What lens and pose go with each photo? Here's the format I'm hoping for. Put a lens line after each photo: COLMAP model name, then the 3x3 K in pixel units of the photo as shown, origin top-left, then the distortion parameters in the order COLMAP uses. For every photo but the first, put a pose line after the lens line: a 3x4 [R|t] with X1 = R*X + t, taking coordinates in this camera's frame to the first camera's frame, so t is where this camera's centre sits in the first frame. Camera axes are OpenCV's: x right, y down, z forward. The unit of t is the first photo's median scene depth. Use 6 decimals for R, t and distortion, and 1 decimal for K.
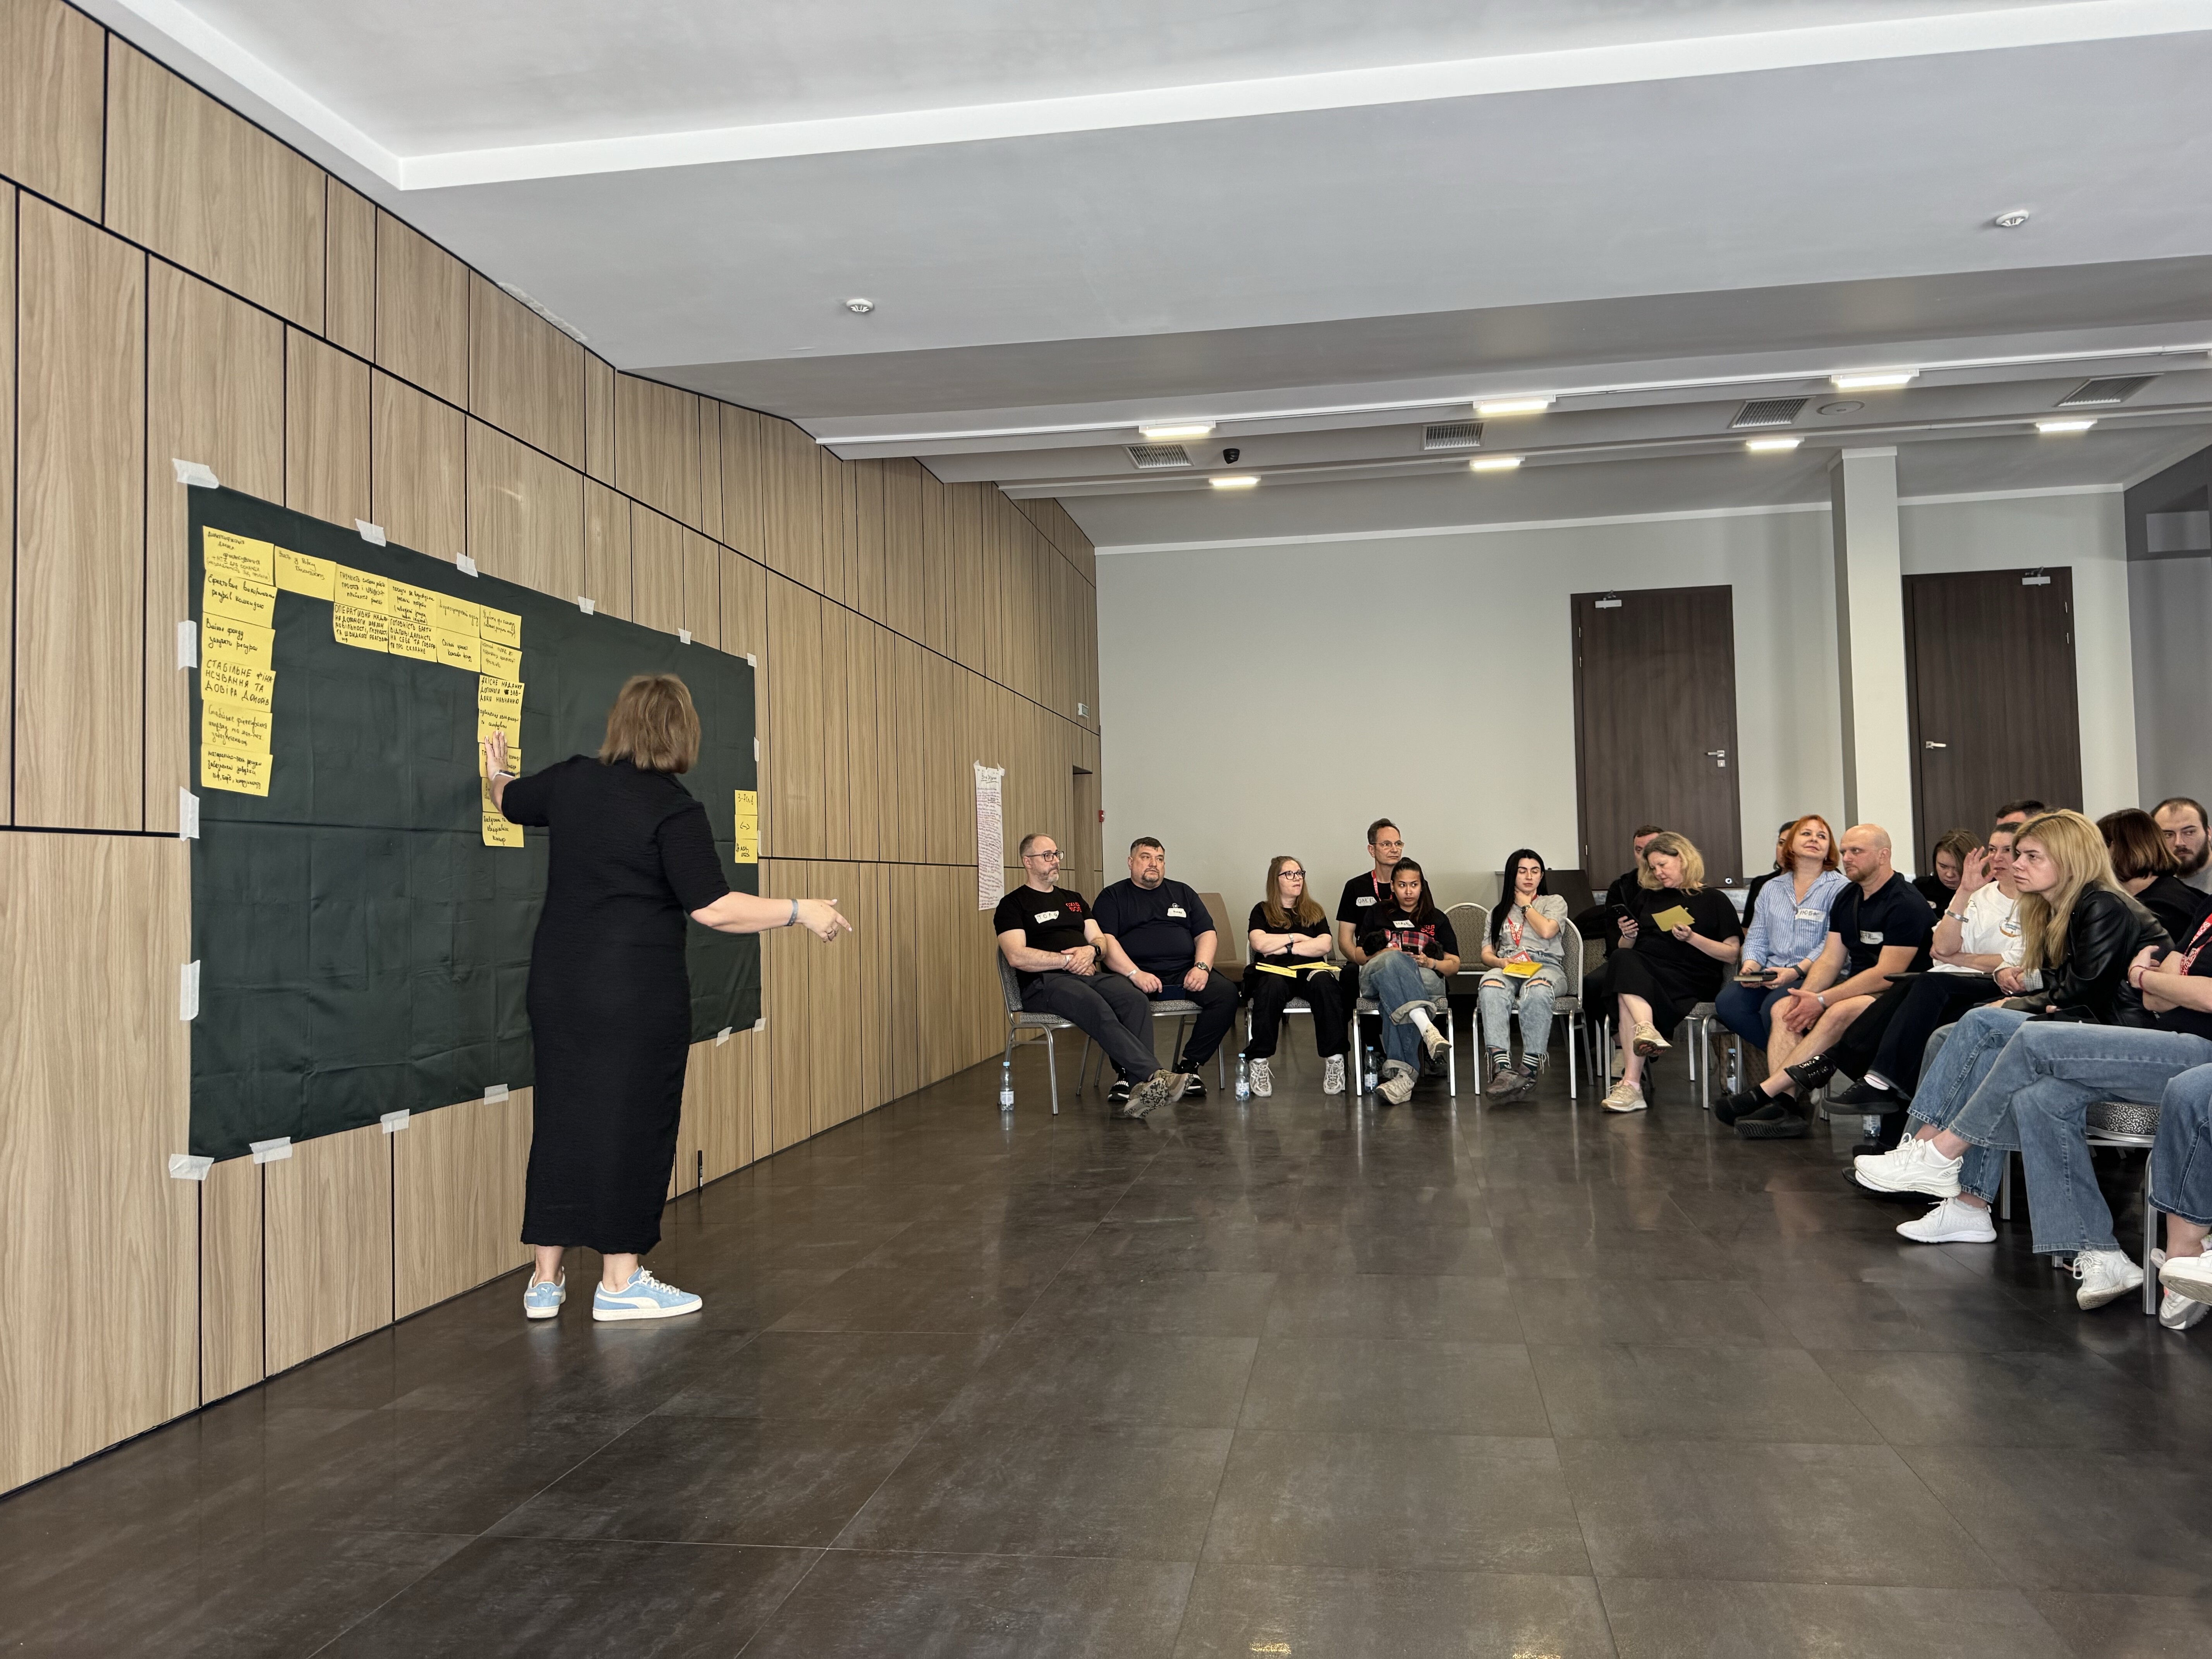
lens RADIAL K [[1524.3, 0, 1117.5], [0, 1524.3, 820.7], [0, 0, 1]] dist [0.002441, -0.014068]
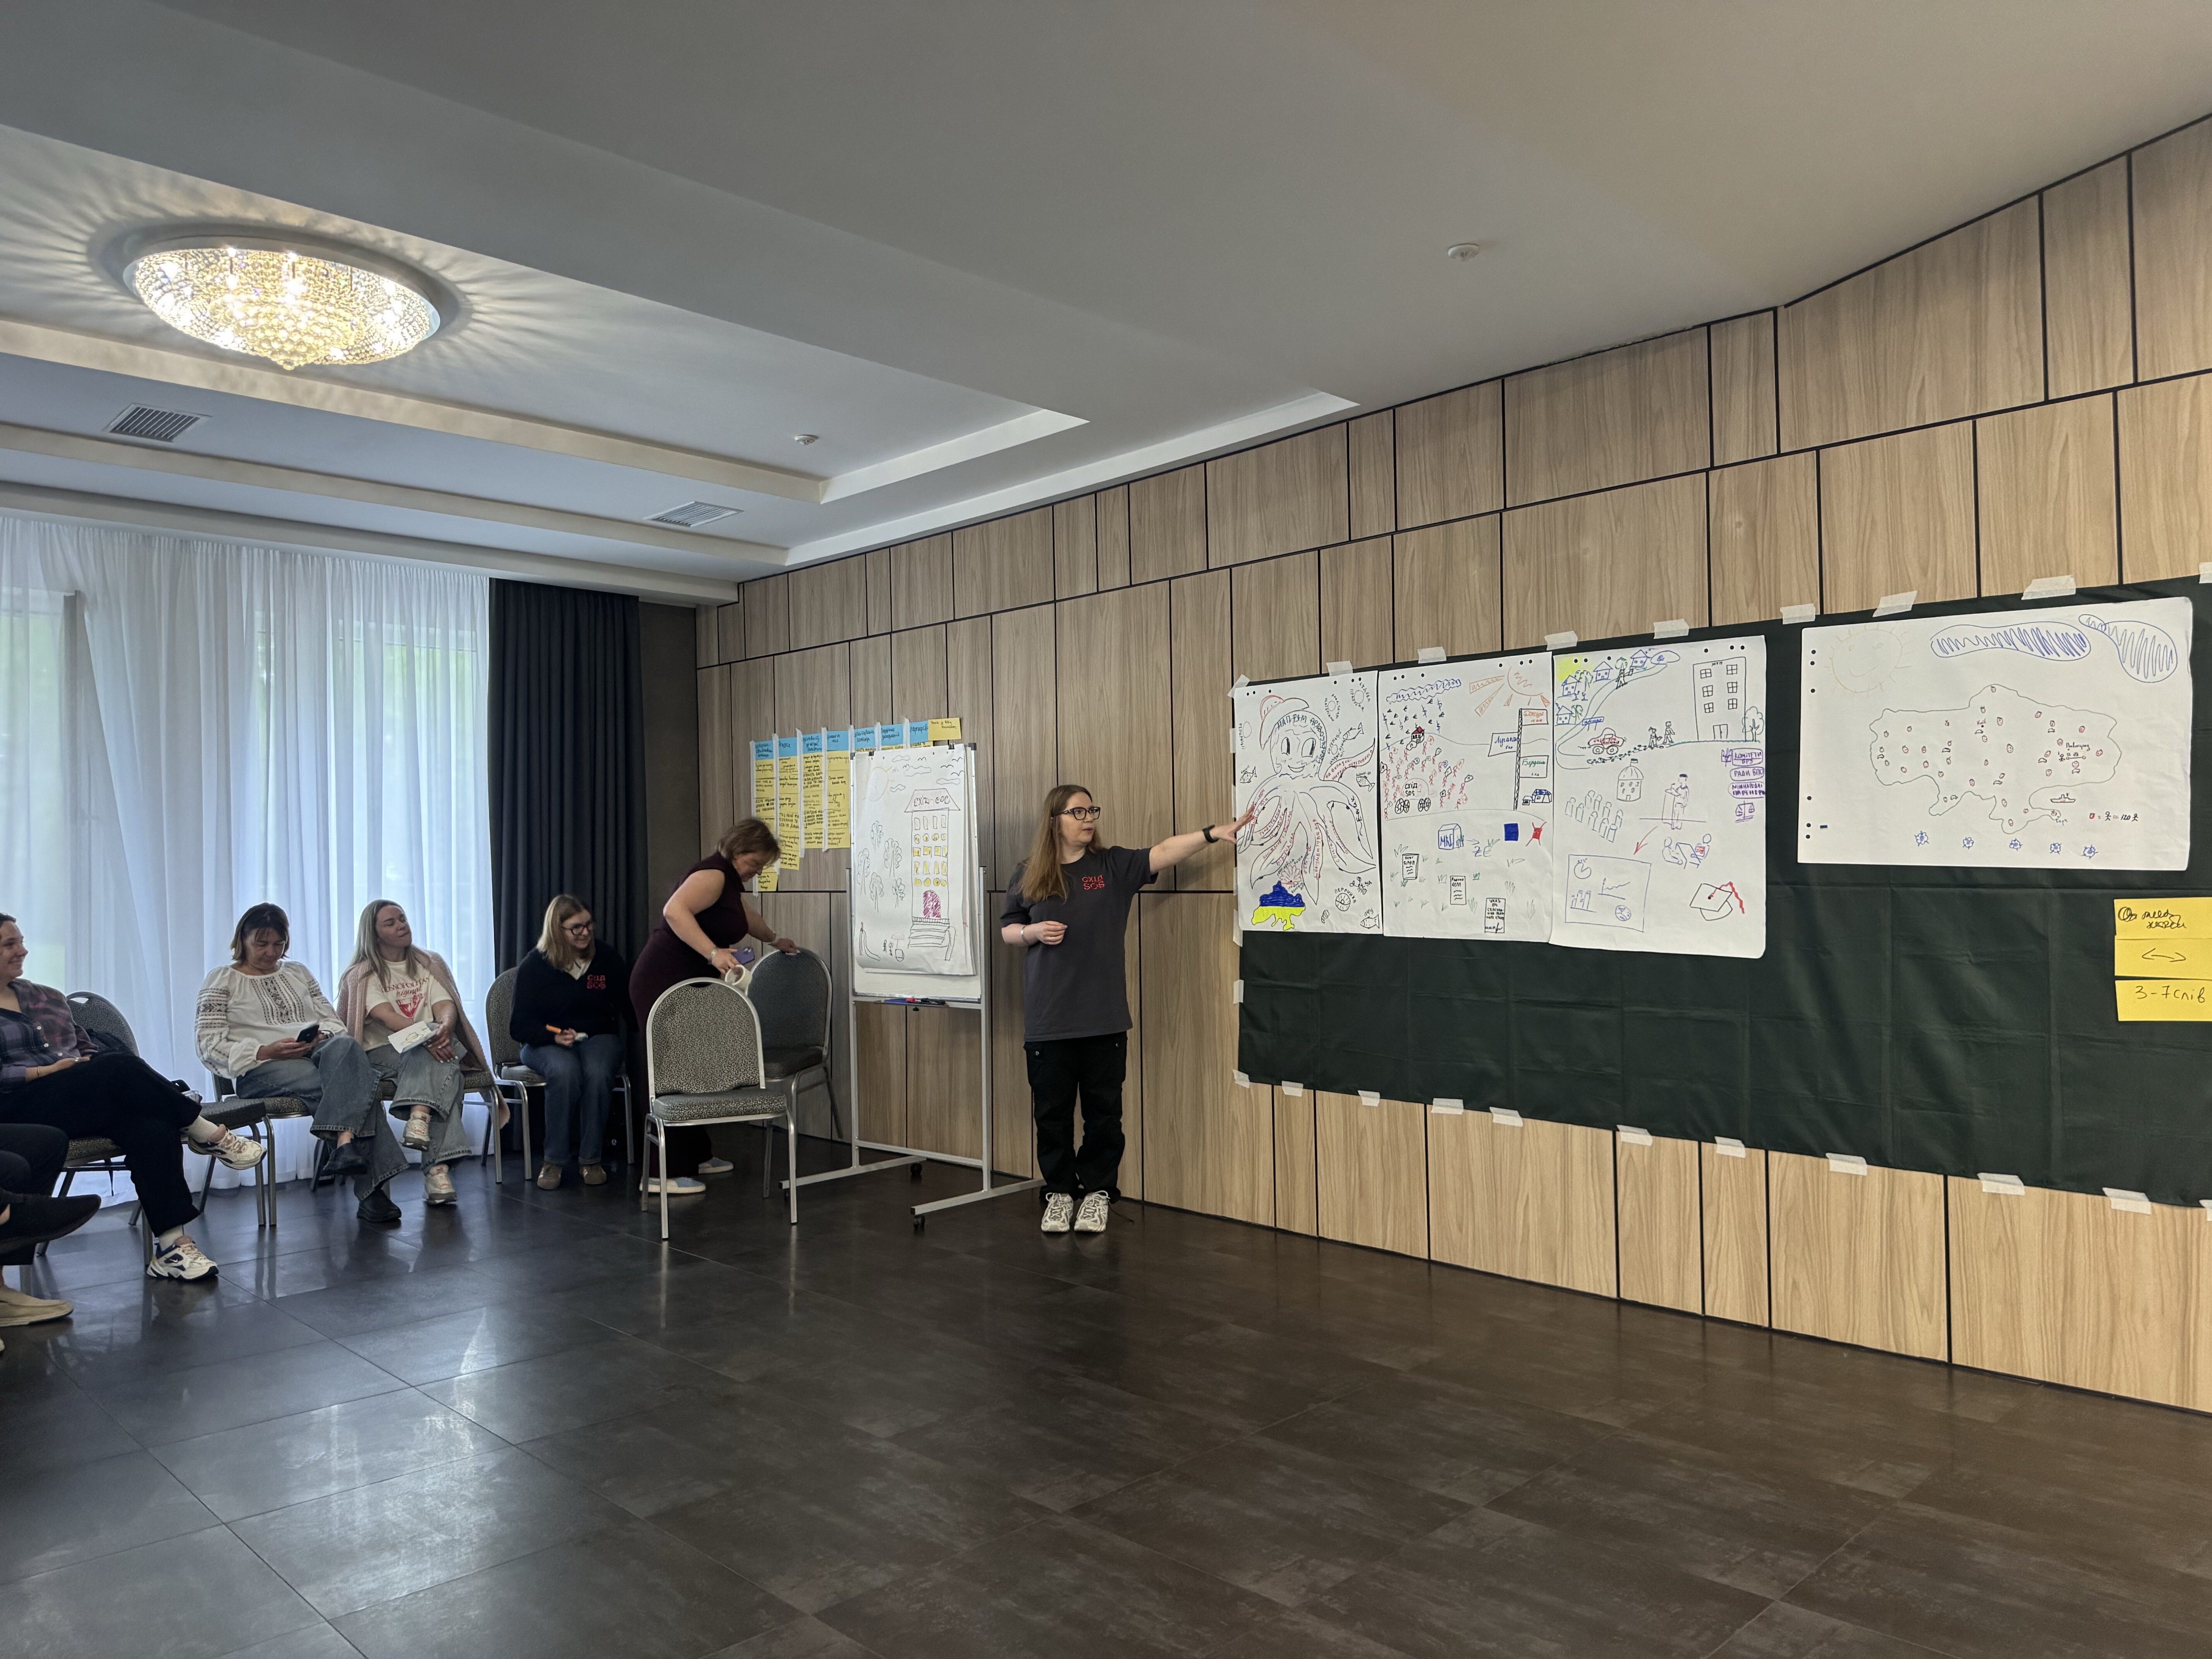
lens RADIAL K [[1524.3, 0, 1171.5], [0, 1524.3, 822.5], [0, 0, 1]] dist [0.002441, -0.014068]
pose [[-0.562700, 0.012144, -0.826572, 0.830579], [0.066252, 0.997338, -0.030450, -0.022821], [0.824002, -0.071896, -0.562007, 1.806060]]
